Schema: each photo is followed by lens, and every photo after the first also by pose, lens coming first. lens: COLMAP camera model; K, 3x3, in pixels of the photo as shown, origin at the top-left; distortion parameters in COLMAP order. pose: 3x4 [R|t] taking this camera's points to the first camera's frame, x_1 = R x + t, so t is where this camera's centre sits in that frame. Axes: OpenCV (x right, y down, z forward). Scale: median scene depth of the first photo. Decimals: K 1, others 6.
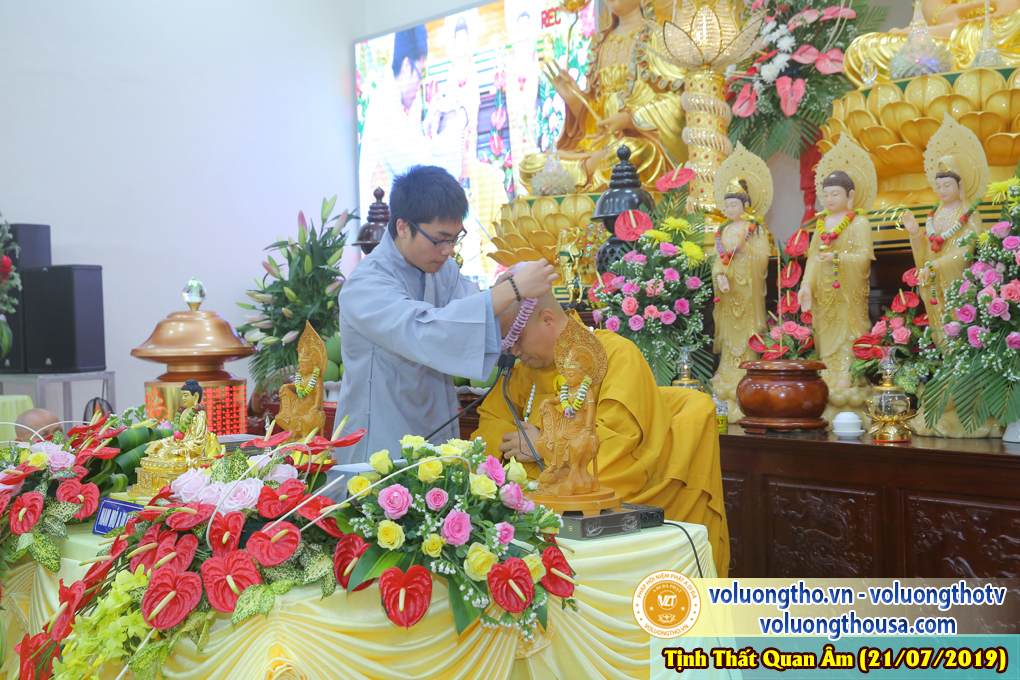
lens RADIAL K [[1316.3, 0, 510.0], [0, 1316.3, 340.0], [0, 0, 1]] dist [0.059285, 0.076247]
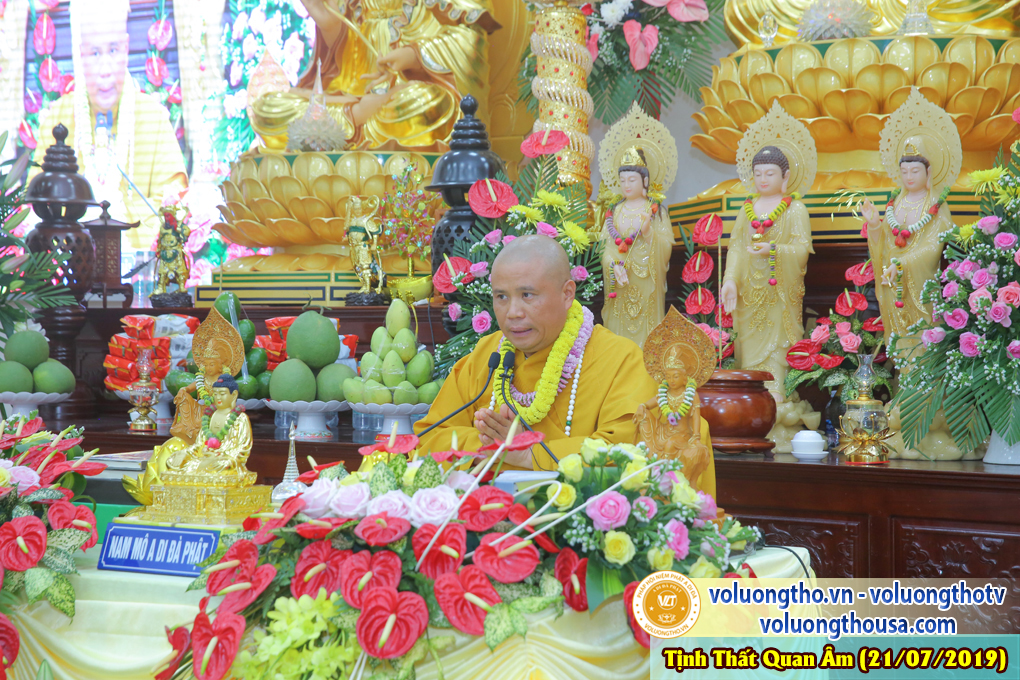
lens RADIAL K [[1889.3, 0, 510.0], [0, 1889.3, 340.0], [0, 0, 1]] dist [0.205218, 0.134671]
pose [[0.948672, 0.021997, 0.315496, -0.269209], [-0.019694, 0.999751, -0.010485, 0.010829], [-0.315648, 0.003734, 0.948869, -0.089824]]
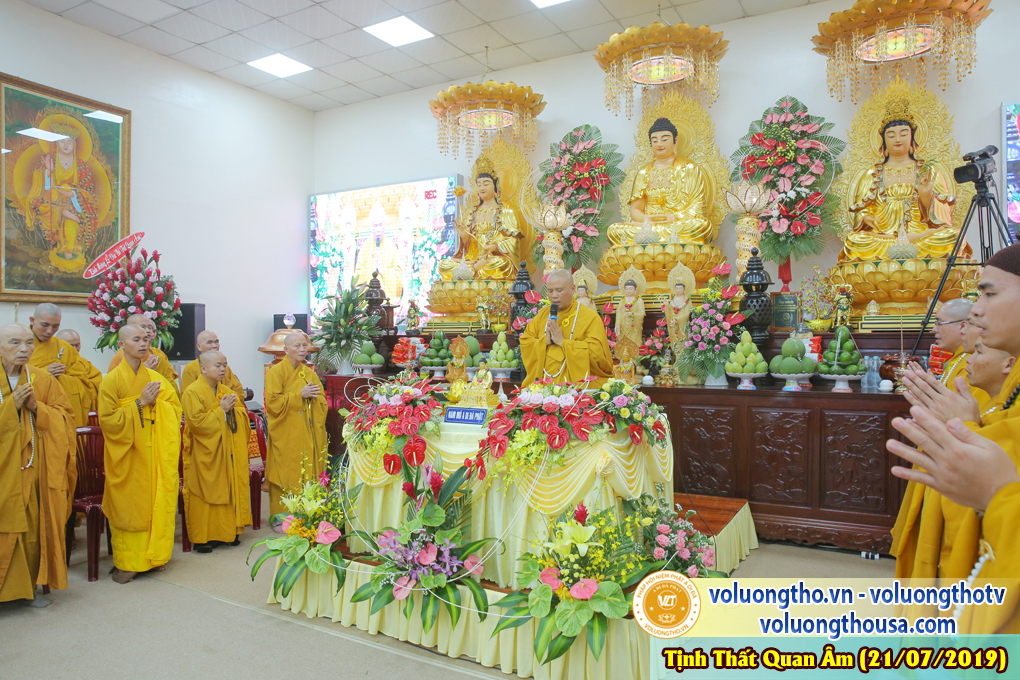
lens RADIAL K [[691.8, 0, 510.0], [0, 691.8, 340.0], [0, 0, 1]] dist [-0.111453, 0.087352]
pose [[0.935070, 0.019628, 0.353919, -0.392337], [-0.014042, 0.999733, -0.018344, 0.012151], [-0.354185, 0.012183, 0.935096, -0.122432]]
